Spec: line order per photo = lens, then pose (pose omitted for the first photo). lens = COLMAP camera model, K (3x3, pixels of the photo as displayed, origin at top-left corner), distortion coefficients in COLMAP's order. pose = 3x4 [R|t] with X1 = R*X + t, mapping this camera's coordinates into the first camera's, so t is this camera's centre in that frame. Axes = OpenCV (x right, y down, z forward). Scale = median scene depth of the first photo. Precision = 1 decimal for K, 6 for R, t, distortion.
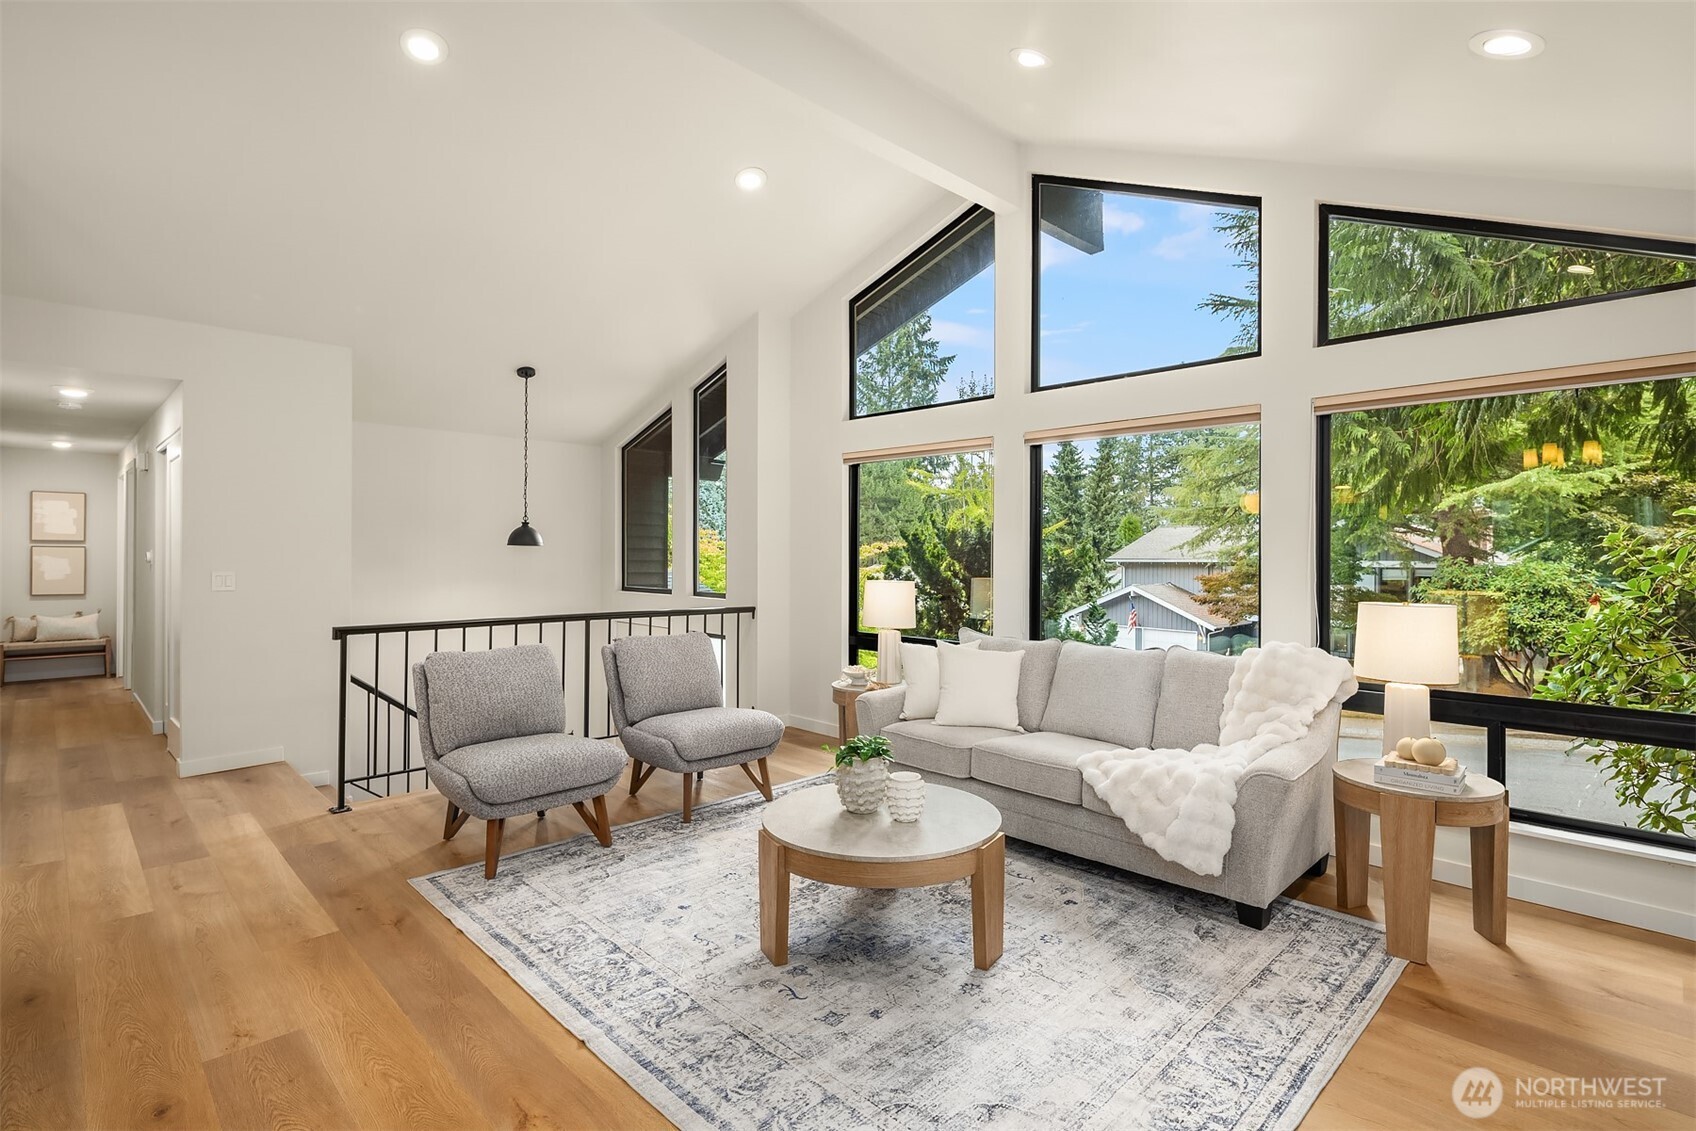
lens RADIAL K [[831.3, 0, 847.4], [0, 831.3, 555.9], [0, 0, 1]] dist [0.001414, -0.002623]
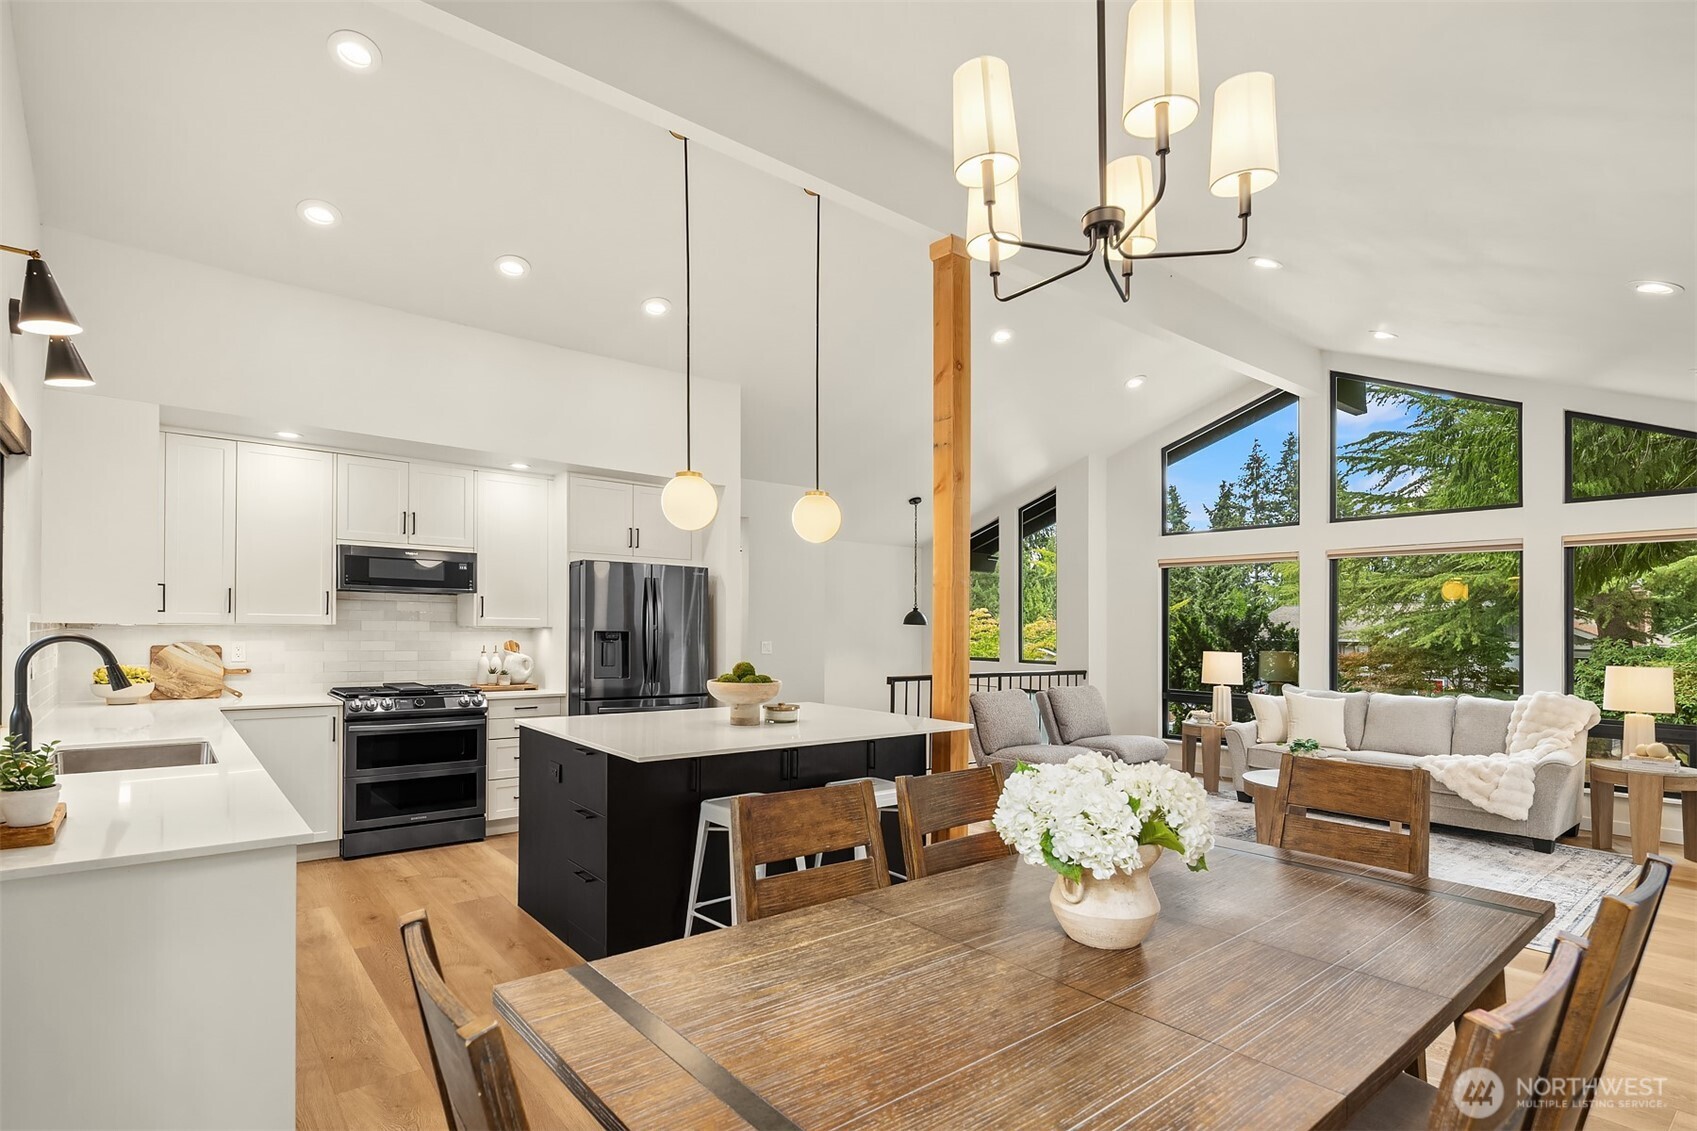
lens RADIAL K [[831.8, 0, 840.1], [0, 831.8, 619.2], [0, 0, 1]] dist [0.001414, -0.002623]
pose [[0.994119, 0.007420, -0.108040, -0.391298], [-0.008936, 0.999868, -0.013562, -0.001302], [0.107925, 0.014447, 0.994054, -0.440896]]
